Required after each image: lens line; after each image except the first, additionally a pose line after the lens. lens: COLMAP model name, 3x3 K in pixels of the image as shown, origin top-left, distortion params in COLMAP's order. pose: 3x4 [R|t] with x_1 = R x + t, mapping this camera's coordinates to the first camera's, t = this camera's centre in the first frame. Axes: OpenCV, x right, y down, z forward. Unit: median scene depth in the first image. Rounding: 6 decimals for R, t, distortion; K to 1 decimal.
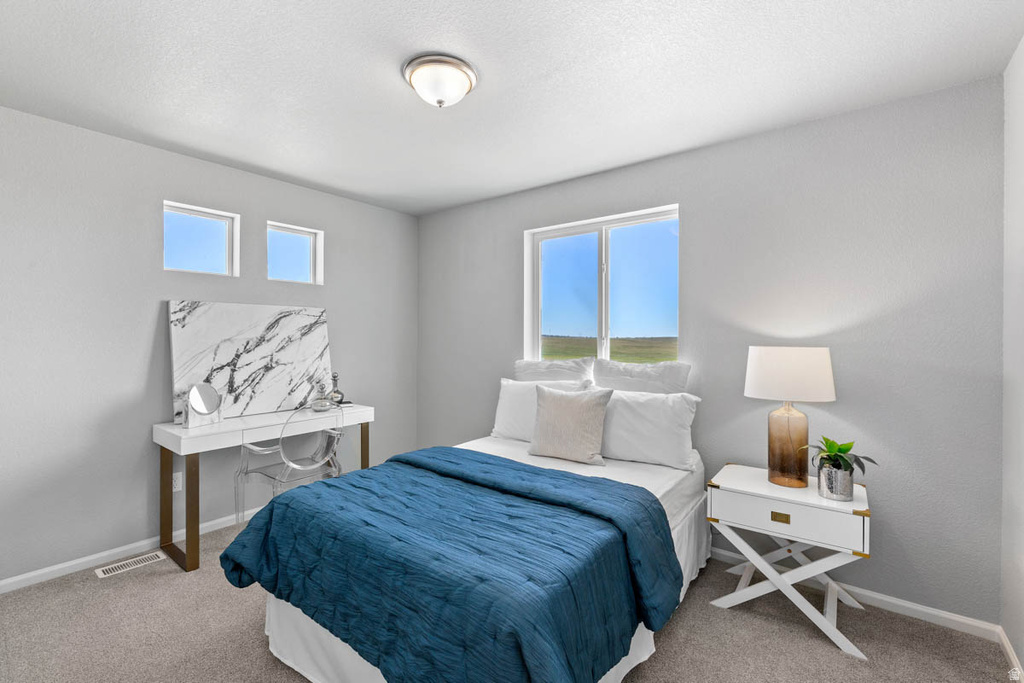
lens RADIAL K [[447.4, 0, 511.9], [0, 447.4, 340.1], [0, 0, 1]] dist [0.007256, 0.000476]
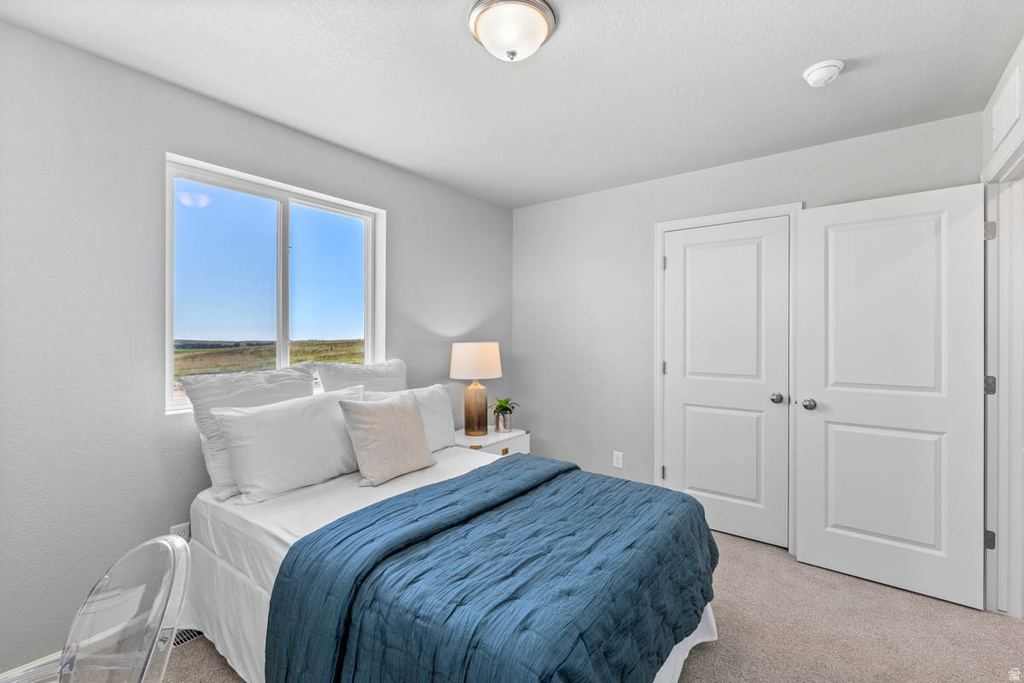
lens RADIAL K [[447.4, 0, 511.7], [0, 447.4, 335.6], [0, 0, 1]] dist [0.007256, 0.000476]
pose [[-0.004343, -0.004960, 0.999978, -0.973906], [0.005112, 0.999975, 0.004982, -0.017876], [-0.999977, 0.005134, -0.004318, 0.986699]]
